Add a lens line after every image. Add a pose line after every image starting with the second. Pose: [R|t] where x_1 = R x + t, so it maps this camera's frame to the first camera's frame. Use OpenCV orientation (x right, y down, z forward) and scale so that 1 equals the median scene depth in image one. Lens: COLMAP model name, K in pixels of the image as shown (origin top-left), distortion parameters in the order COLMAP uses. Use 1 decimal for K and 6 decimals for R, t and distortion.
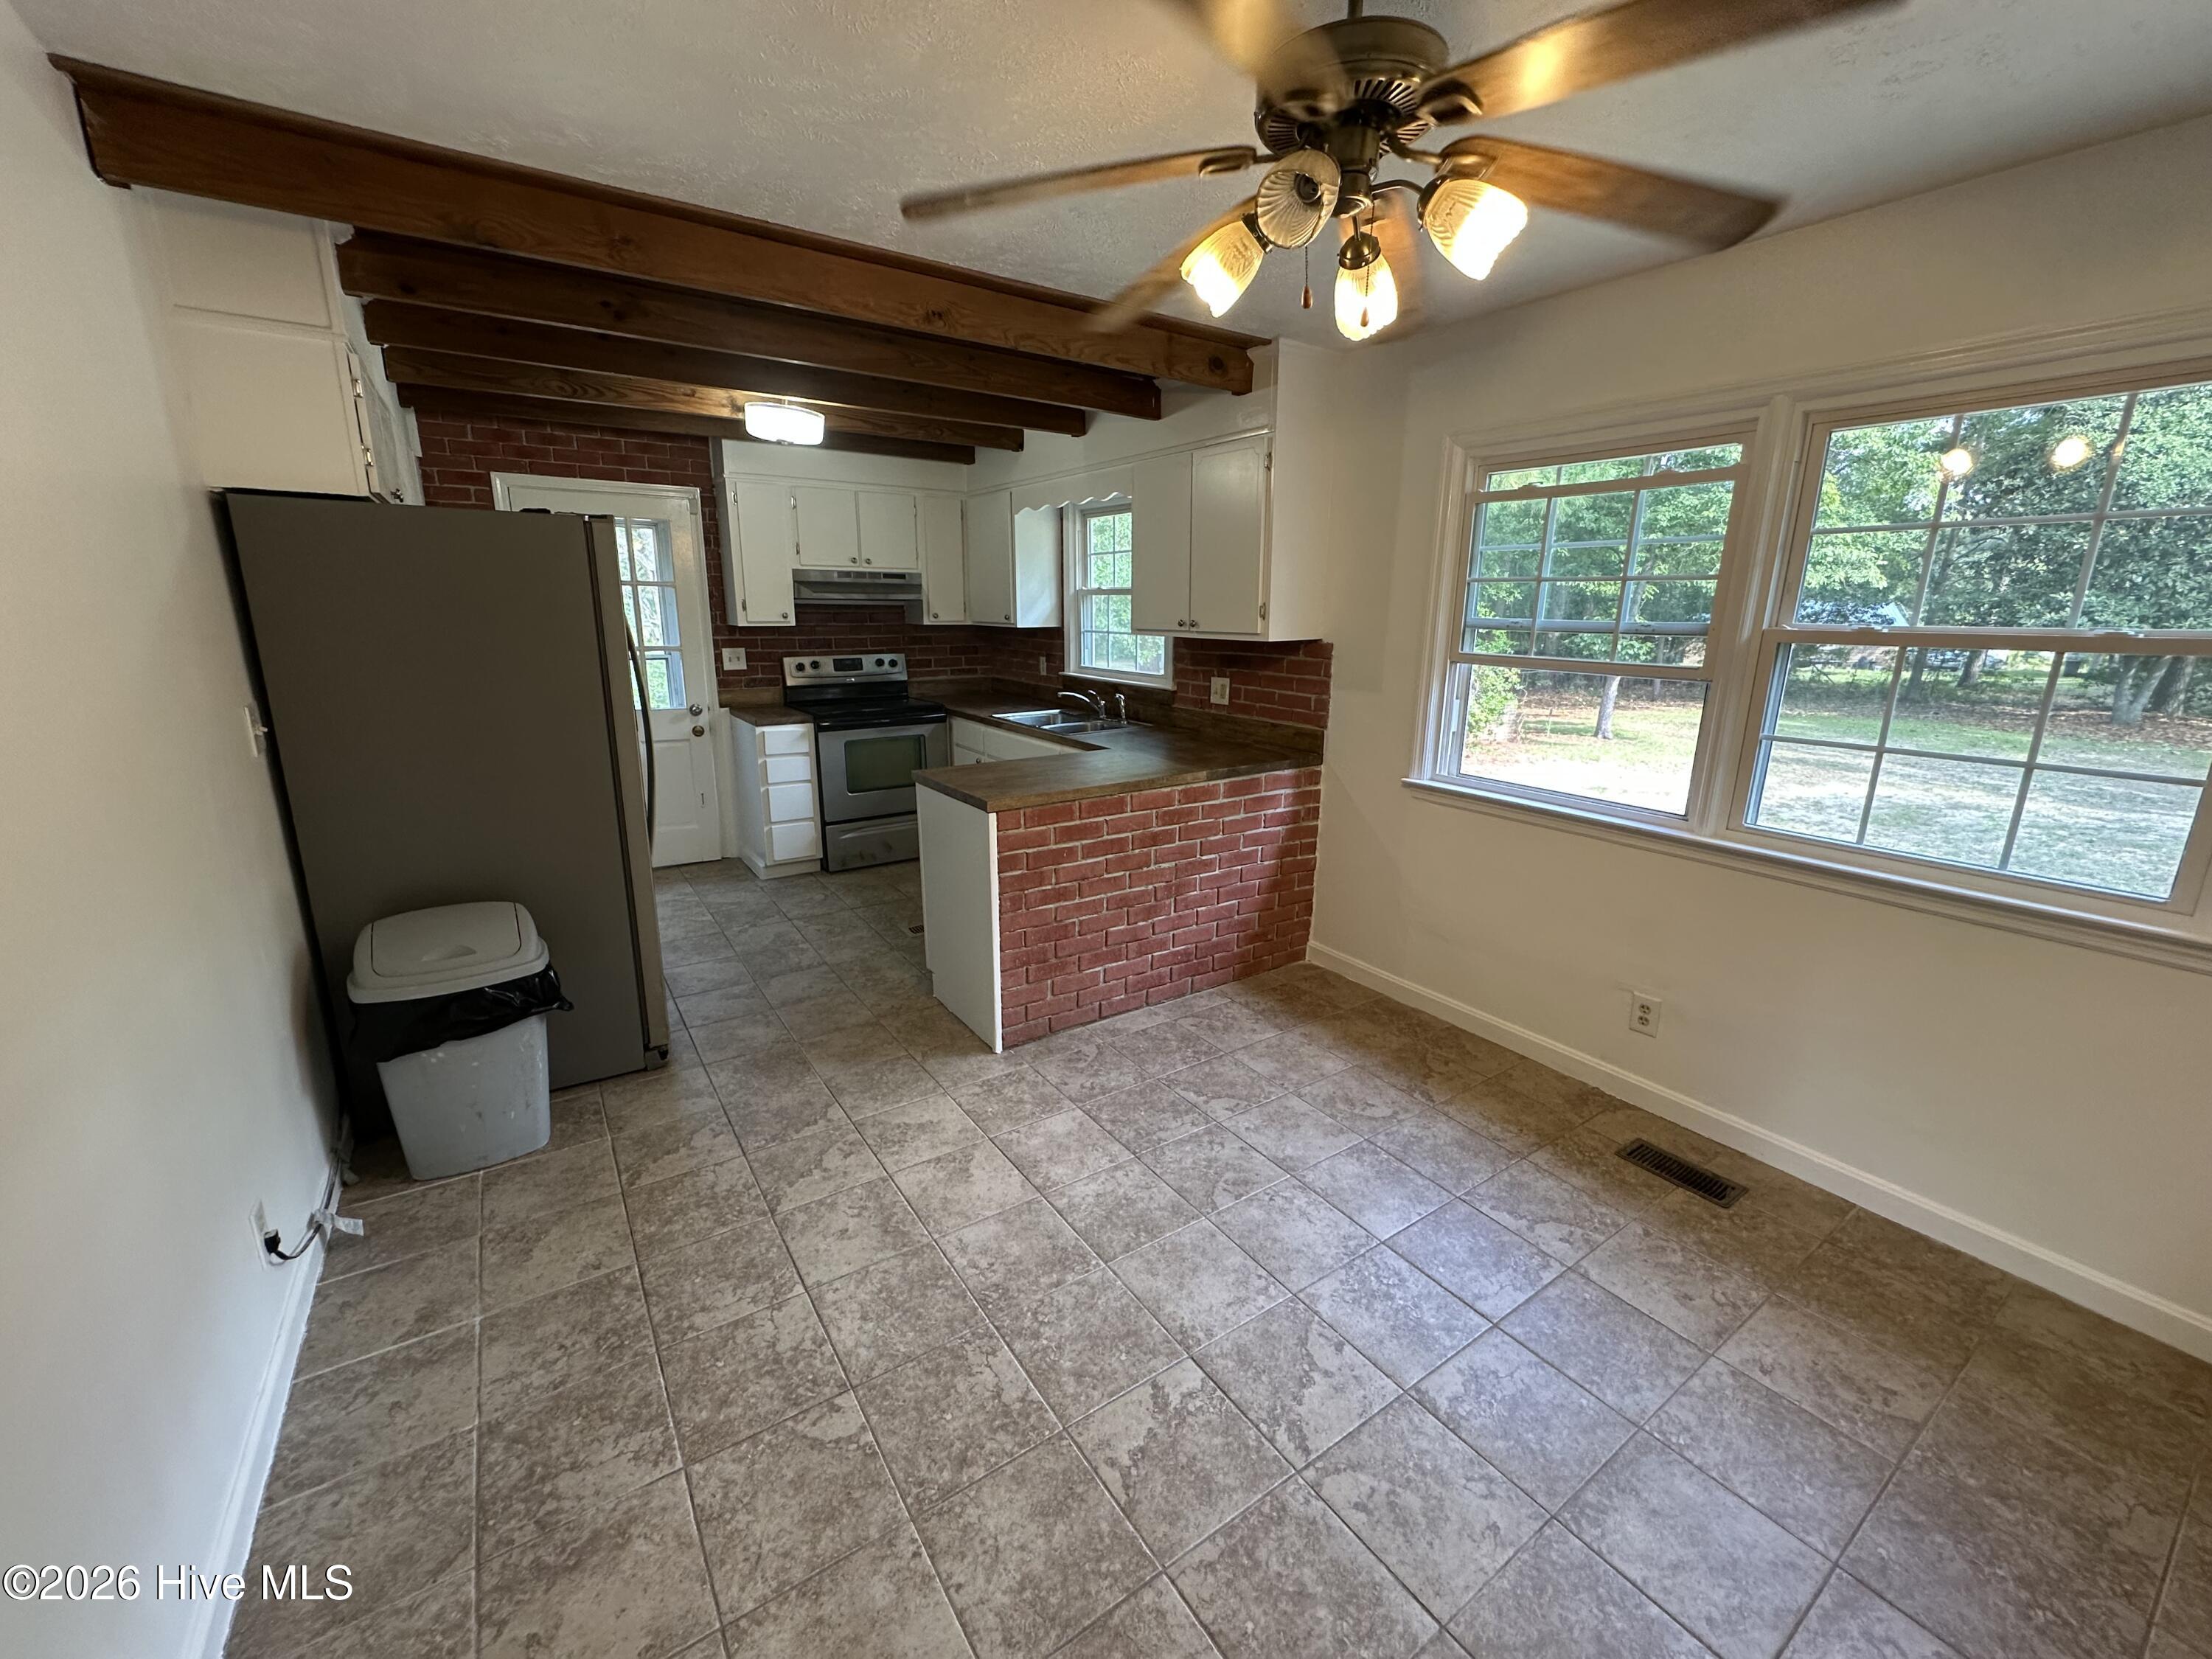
lens RADIAL K [[881.9, 0, 1106.0], [0, 881.9, 829.5], [0, 0, 1]] dist [-0.003942, 0.000259]
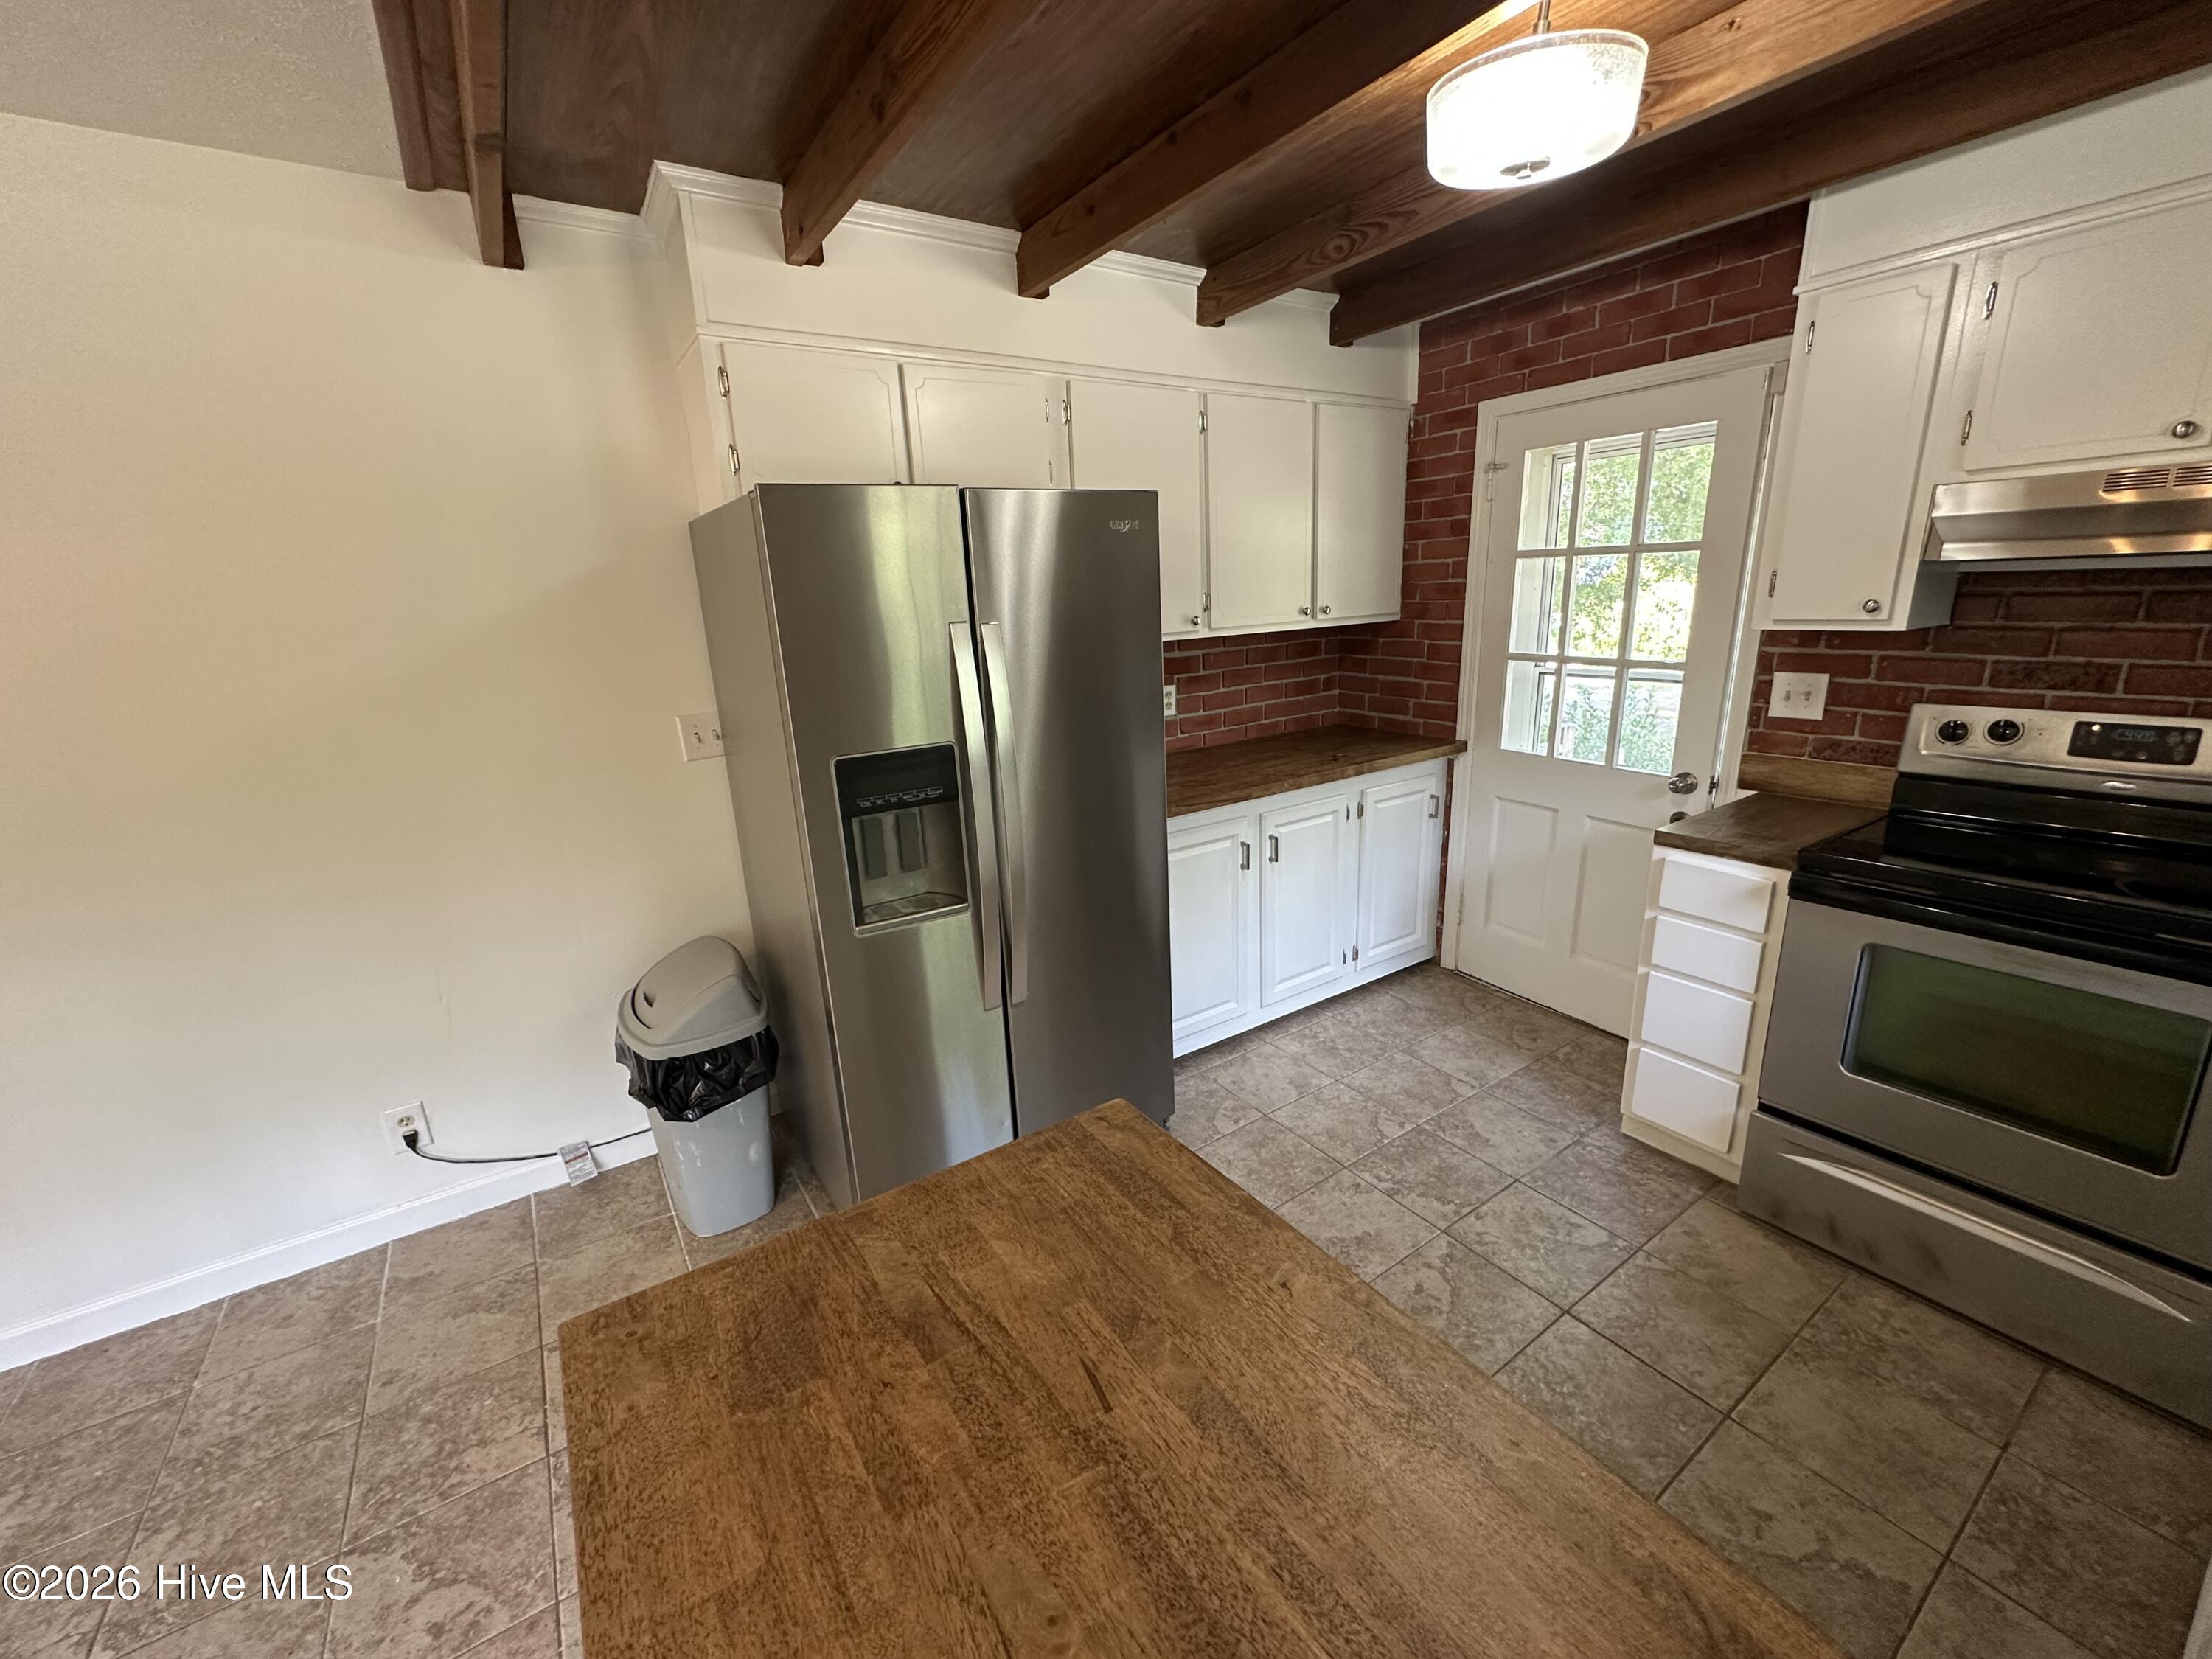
lens RADIAL K [[881.9, 0, 1106.0], [0, 881.9, 829.5], [0, 0, 1]] dist [-0.003942, 0.000259]
pose [[-0.005503, 0.249139, -0.968452, 0.057646], [-0.208547, 0.946886, 0.244776, -0.167278], [0.977997, 0.203315, 0.046746, 0.642307]]
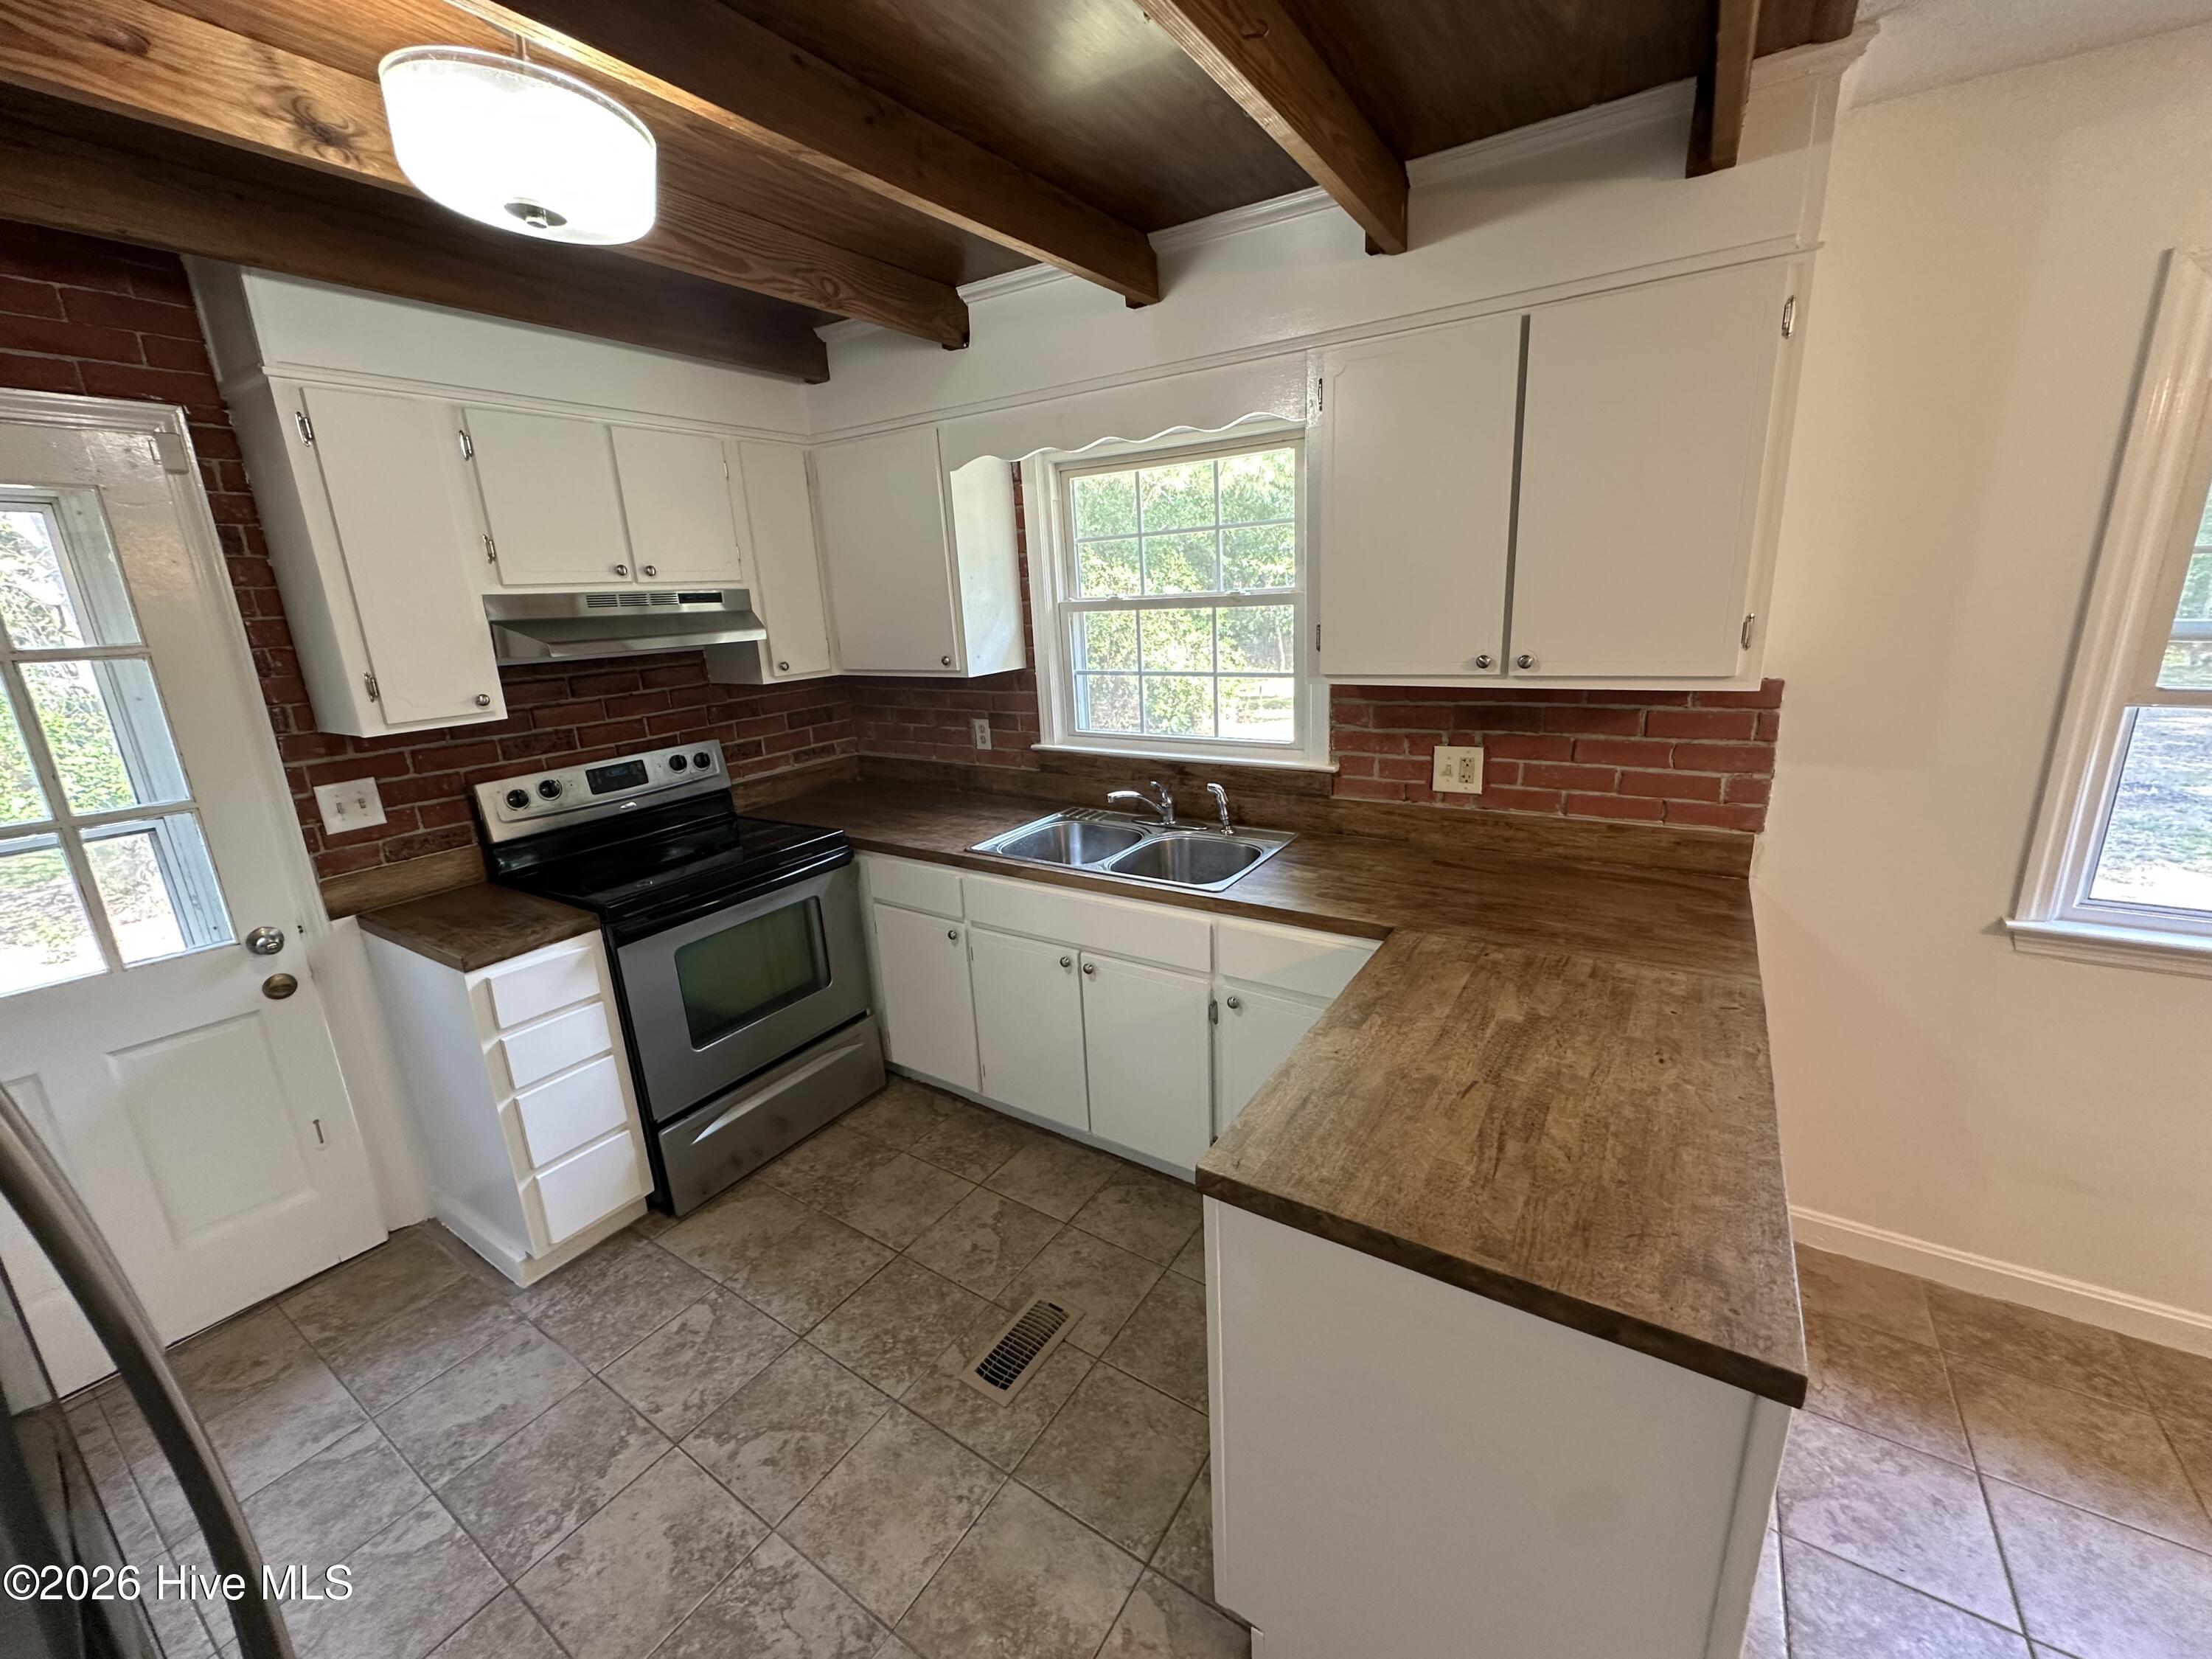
lens RADIAL K [[884.2, 0, 1102.4], [0, 884.2, 830.5], [0, 0, 1]] dist [-0.001399, 0.000285]
pose [[0.920843, -0.152490, 0.358881, -0.241053], [0.149363, 0.988105, 0.036605, -0.144367], [-0.360193, 0.019896, 0.932665, 0.461847]]
